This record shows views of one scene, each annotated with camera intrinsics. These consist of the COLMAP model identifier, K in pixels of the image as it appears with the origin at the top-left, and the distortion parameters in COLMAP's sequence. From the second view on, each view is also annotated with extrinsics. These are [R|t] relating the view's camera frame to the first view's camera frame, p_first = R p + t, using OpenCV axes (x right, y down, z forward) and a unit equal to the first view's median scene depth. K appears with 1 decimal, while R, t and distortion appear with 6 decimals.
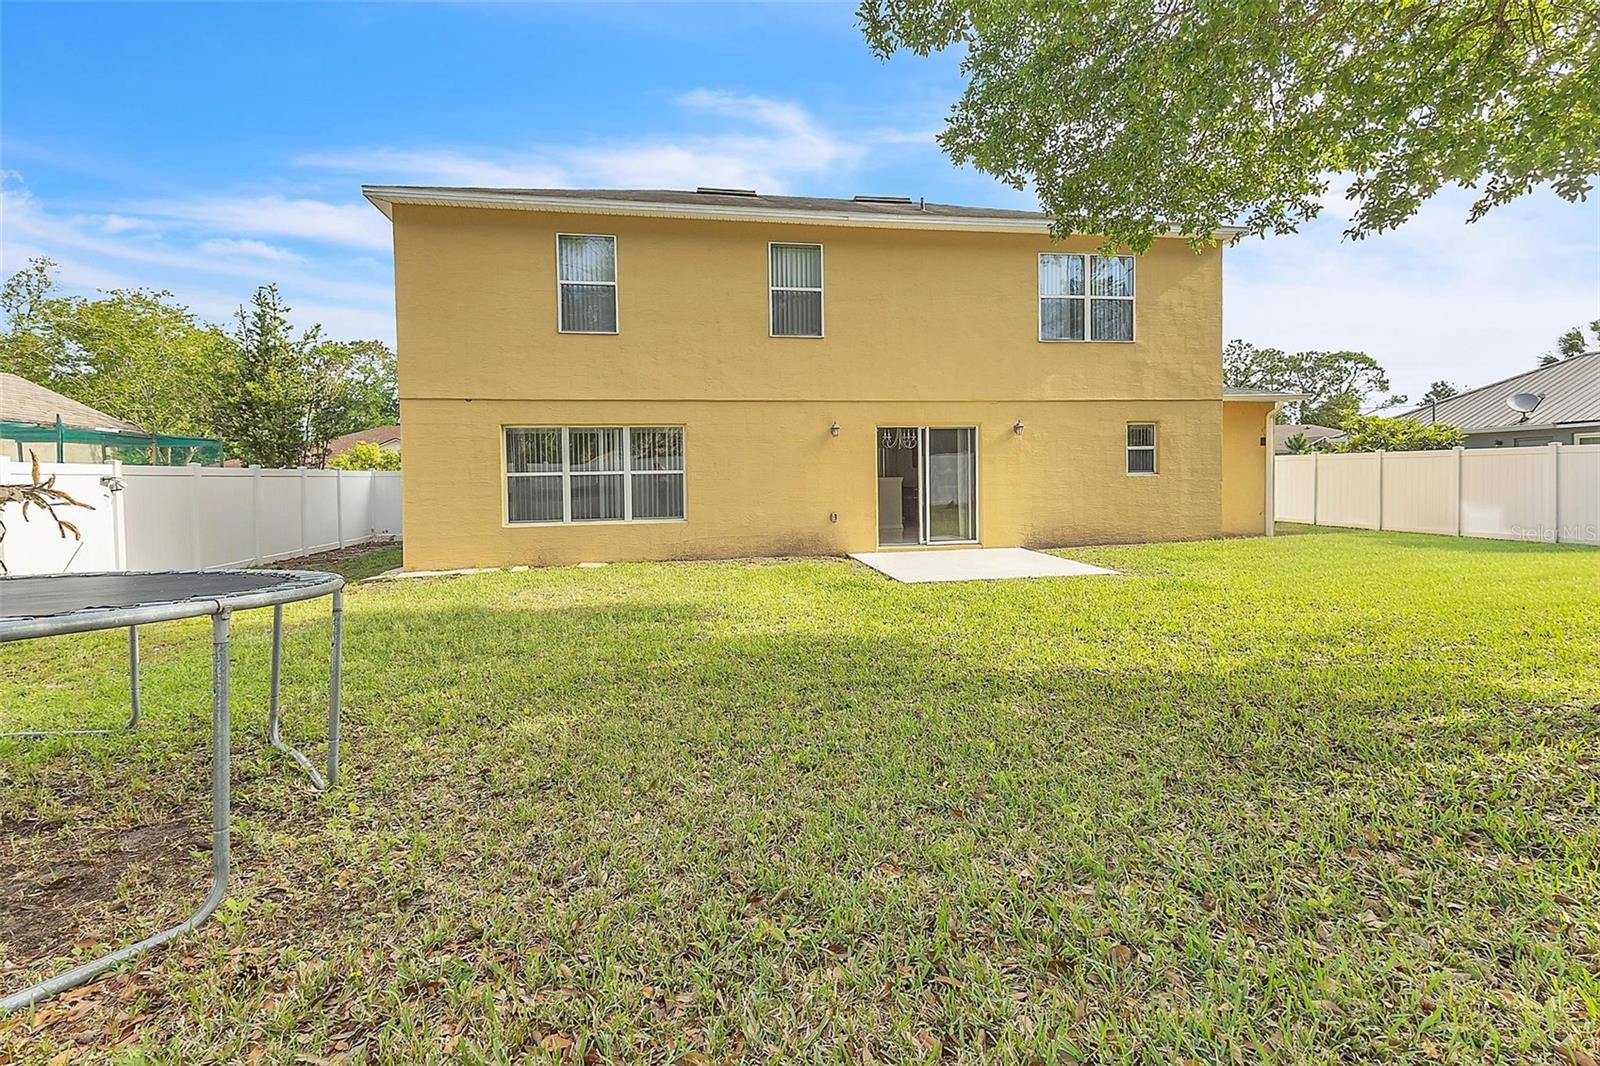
lens RADIAL K [[775.2, 0, 800.3], [0, 775.2, 498.5], [0, 0, 1]] dist [0.030381, -0.000157]
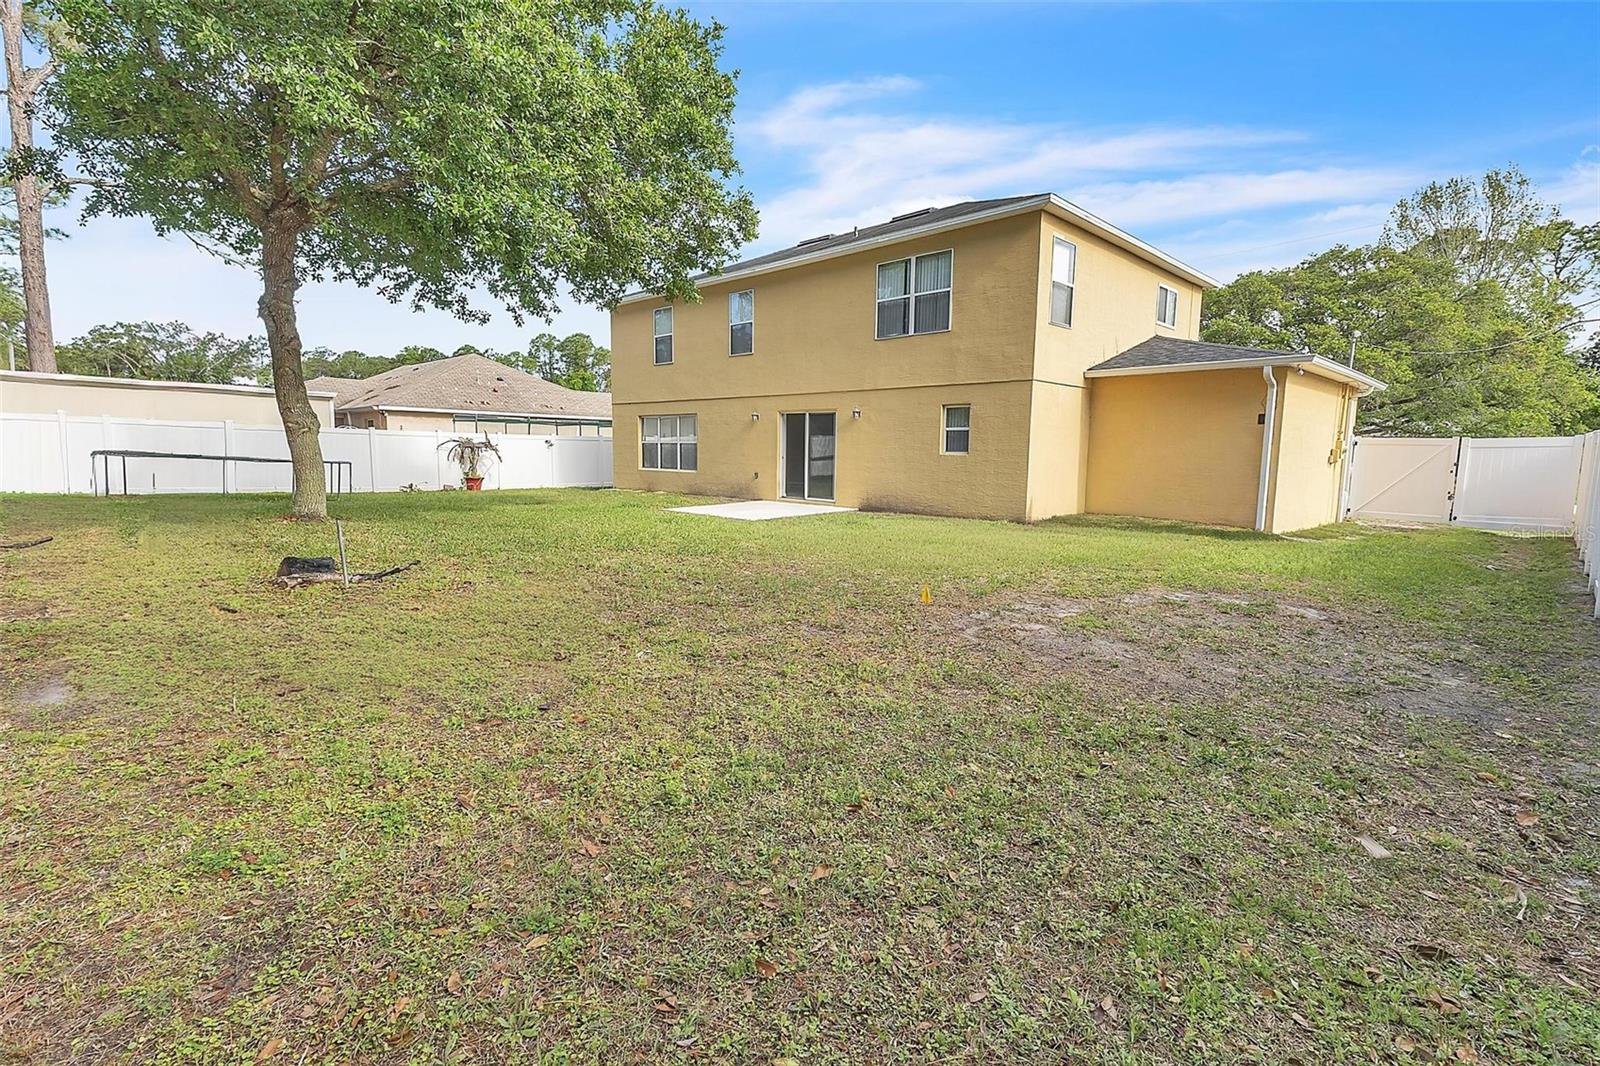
lens RADIAL K [[744.2, 0, 745.6], [0, 744.2, 535.8], [0, 0, 1]] dist [0.030194, 0.000018]
pose [[0.535352, 0.123304, -0.835580, 1.226972], [-0.050110, 0.992181, 0.114307, -0.022733], [0.843141, -0.019323, 0.537345, 0.205905]]
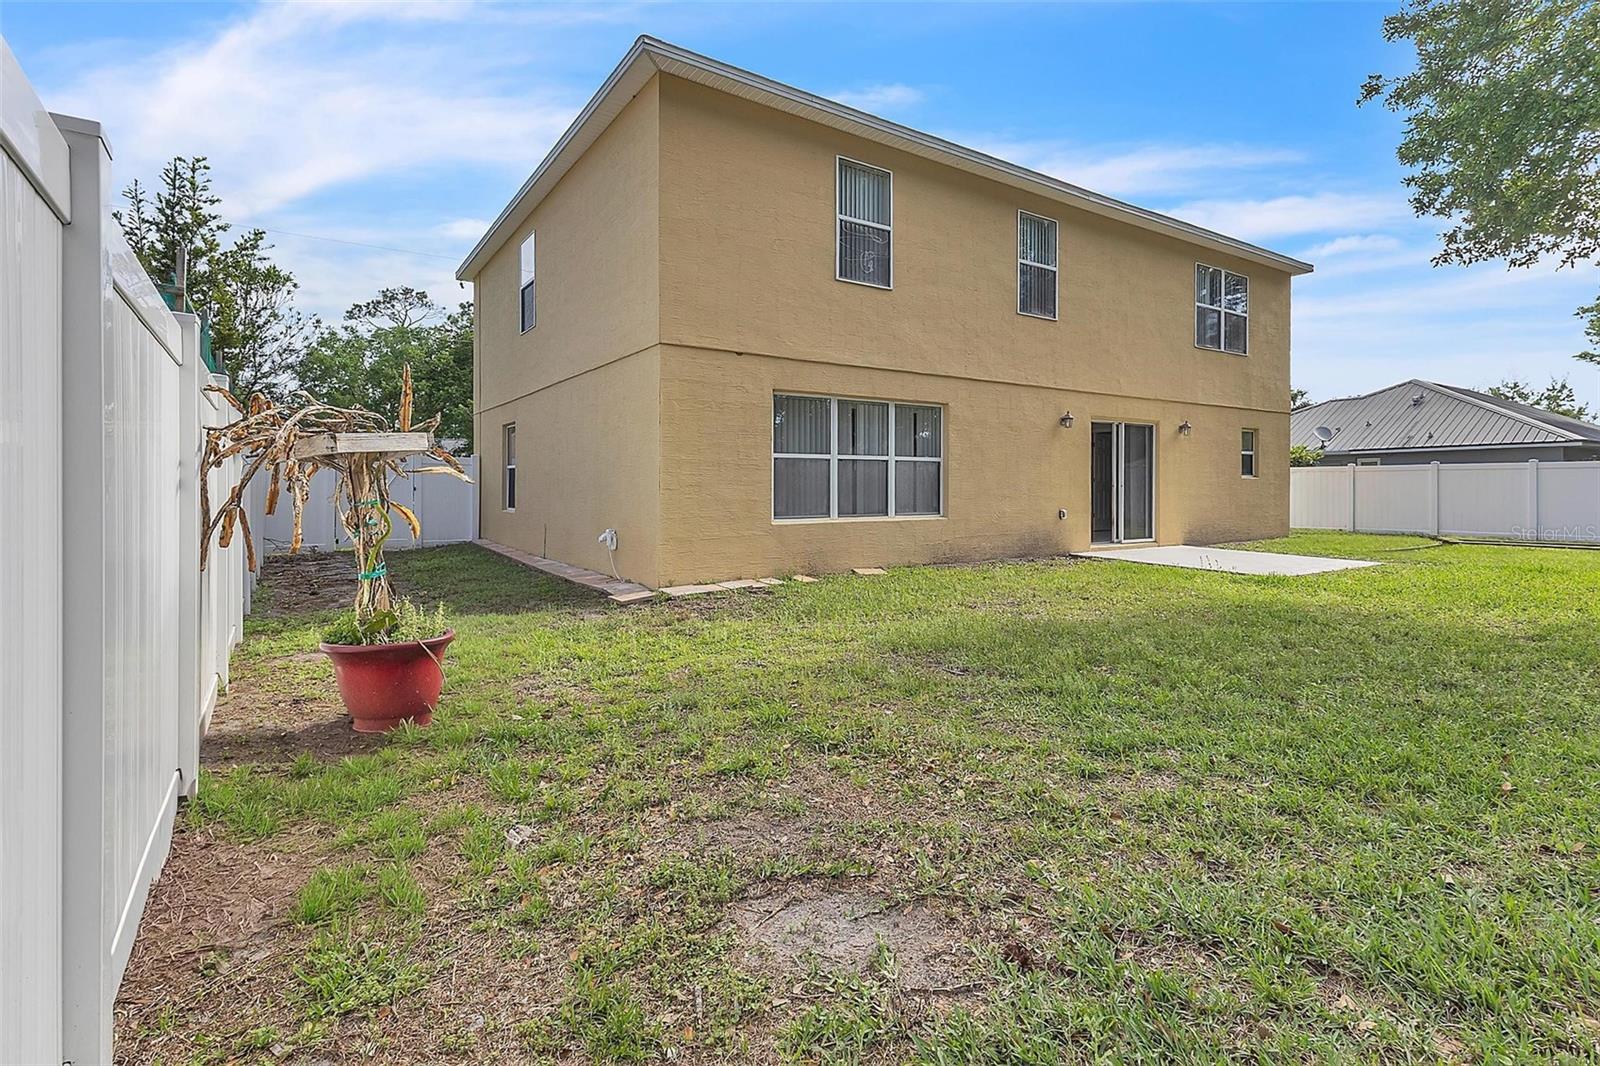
lens RADIAL K [[775.2, 0, 800.3], [0, 775.2, 498.5], [0, 0, 1]] dist [0.030381, -0.000157]
pose [[0.912860, 0.011106, 0.408121, -0.612332], [-0.001795, 0.999729, -0.023189, 0.026943], [-0.408268, 0.020436, 0.912633, 0.274077]]
